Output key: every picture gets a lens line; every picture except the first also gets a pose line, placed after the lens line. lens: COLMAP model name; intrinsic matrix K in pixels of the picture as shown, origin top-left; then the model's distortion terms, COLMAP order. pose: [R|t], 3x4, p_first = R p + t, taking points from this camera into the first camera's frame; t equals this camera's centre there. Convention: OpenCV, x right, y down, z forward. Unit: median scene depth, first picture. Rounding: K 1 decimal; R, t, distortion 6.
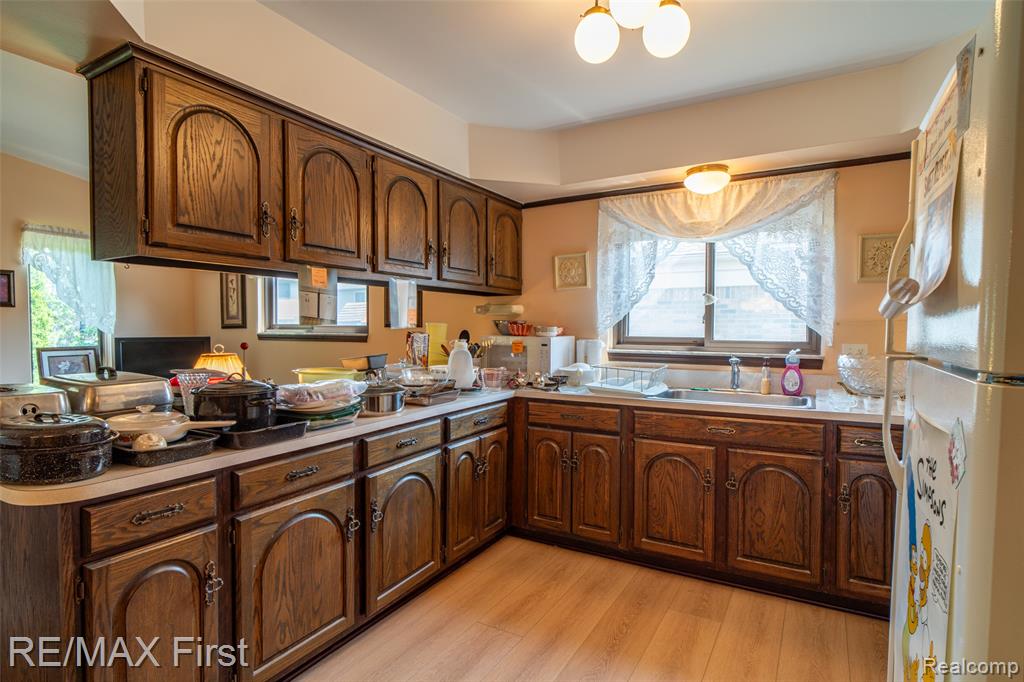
lens RADIAL K [[527.3, 0, 517.0], [0, 527.3, 343.2], [0, 0, 1]] dist [-0.005573, 0.003041]
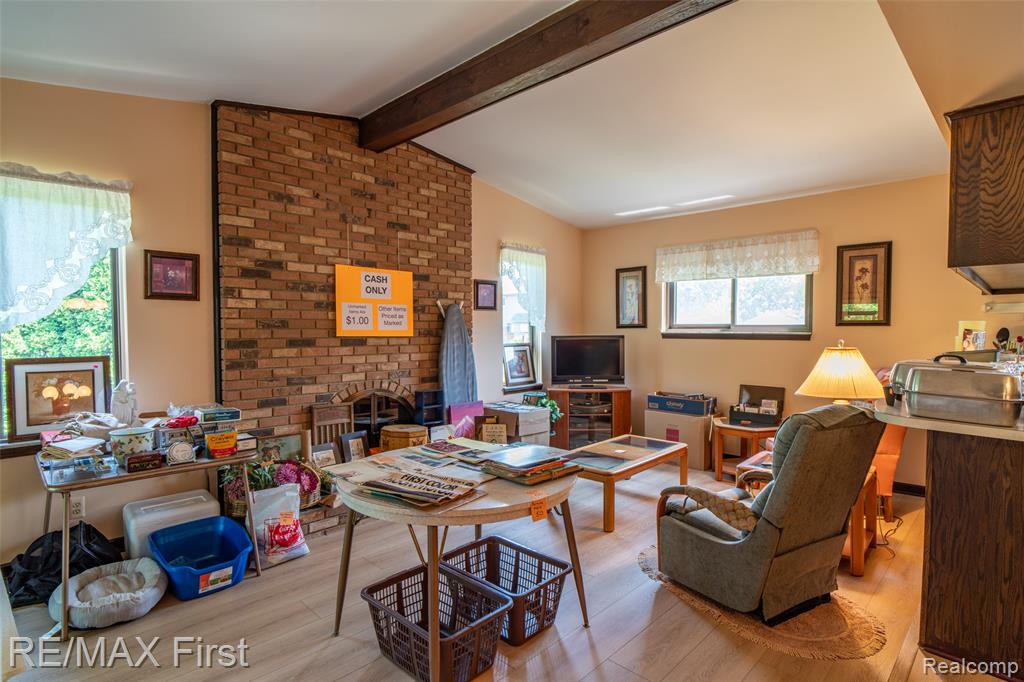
lens RADIAL K [[527.3, 0, 516.9], [0, 527.3, 341.0], [0, 0, 1]] dist [-0.005573, 0.003041]
pose [[0.966427, 0.004312, -0.256906, -0.887961], [-0.006401, 0.999953, -0.007294, 0.017101], [0.256863, 0.008694, 0.966409, -0.270174]]
